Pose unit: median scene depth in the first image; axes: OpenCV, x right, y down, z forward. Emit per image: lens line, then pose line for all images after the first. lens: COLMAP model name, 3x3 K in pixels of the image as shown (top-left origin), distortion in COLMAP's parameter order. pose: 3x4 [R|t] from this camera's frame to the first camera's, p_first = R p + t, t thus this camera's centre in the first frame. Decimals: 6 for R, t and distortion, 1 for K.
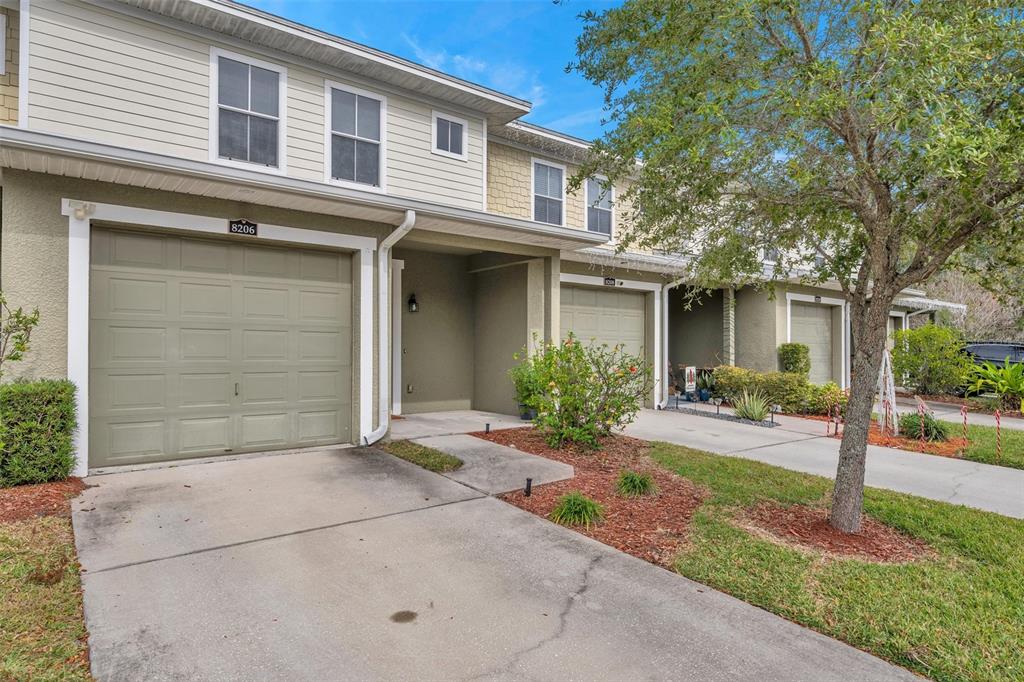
lens RADIAL K [[572.3, 0, 510.8], [0, 572.3, 342.0], [0, 0, 1]] dist [-0.005212, -0.000216]
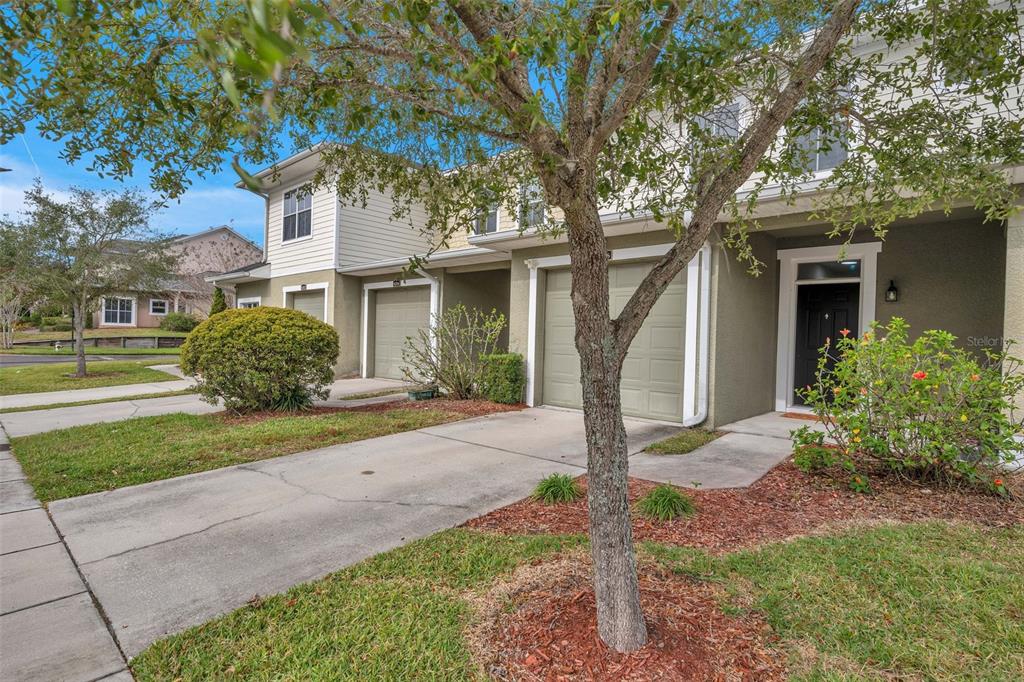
lens RADIAL K [[497.5, 0, 510.3], [0, 497.5, 341.0], [0, 0, 1]] dist [-0.001817, -0.000112]
pose [[0.201138, 0.007093, -0.979537, 1.211930], [-0.010719, 0.999930, 0.005040, 0.021032], [0.979504, 0.009486, 0.201200, 0.890162]]
